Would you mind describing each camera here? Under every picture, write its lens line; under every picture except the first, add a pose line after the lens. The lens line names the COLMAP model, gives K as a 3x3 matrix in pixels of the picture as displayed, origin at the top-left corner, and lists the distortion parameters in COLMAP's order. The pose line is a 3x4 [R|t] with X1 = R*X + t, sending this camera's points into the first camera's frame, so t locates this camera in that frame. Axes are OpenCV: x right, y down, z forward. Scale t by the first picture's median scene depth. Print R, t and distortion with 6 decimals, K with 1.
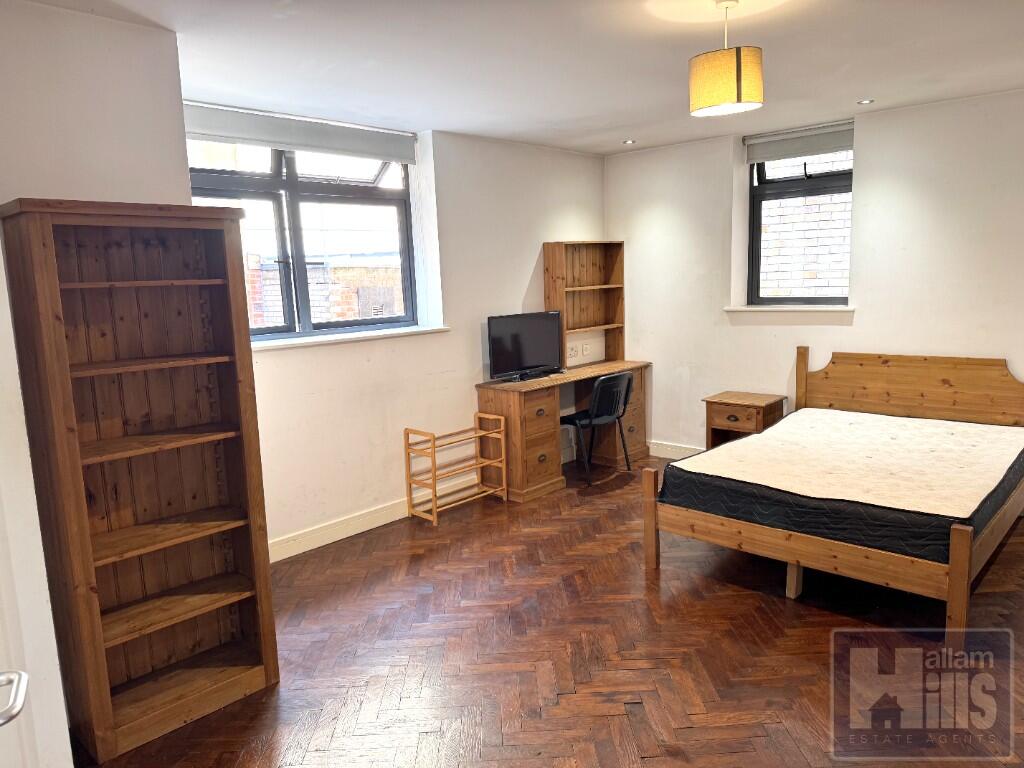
lens RADIAL K [[714.5, 0, 515.4], [0, 714.5, 384.5], [0, 0, 1]] dist [0.067469, -0.065560]
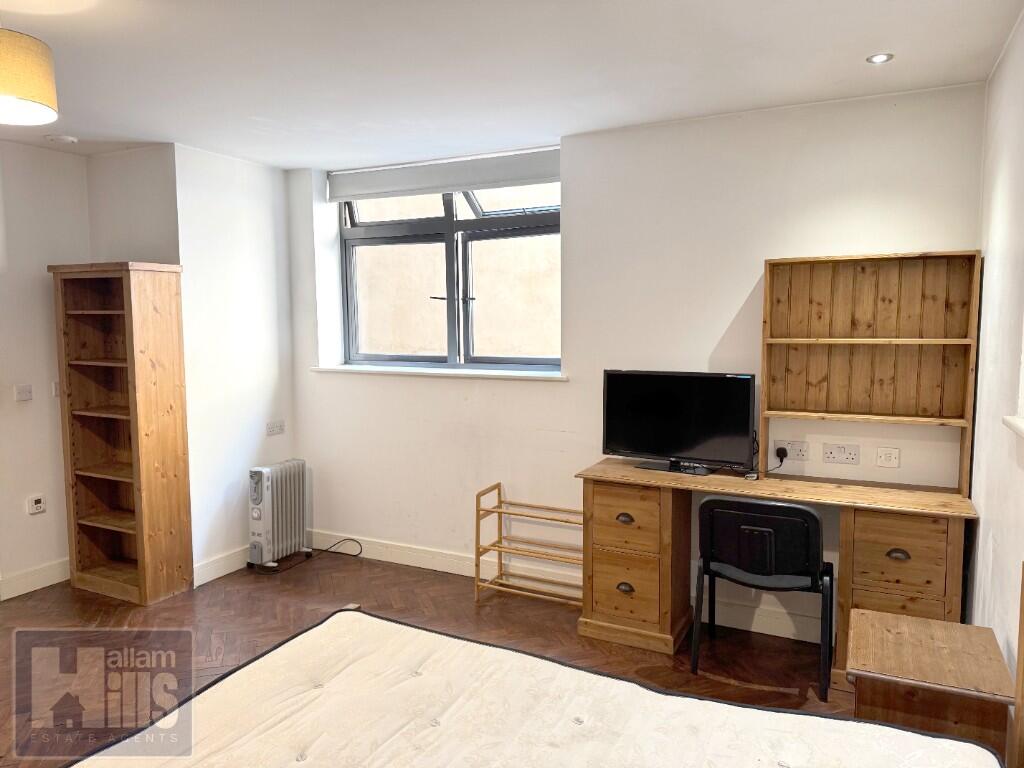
lens RADIAL K [[714.5, 0, 498.5], [0, 714.5, 385.3], [0, 0, 1]] dist [0.067469, -0.065560]
pose [[0.270572, 0.122278, -0.954902, 0.631988], [-0.154301, 0.984585, 0.082358, -0.121409], [0.950254, 0.125059, 0.285269, 0.680972]]
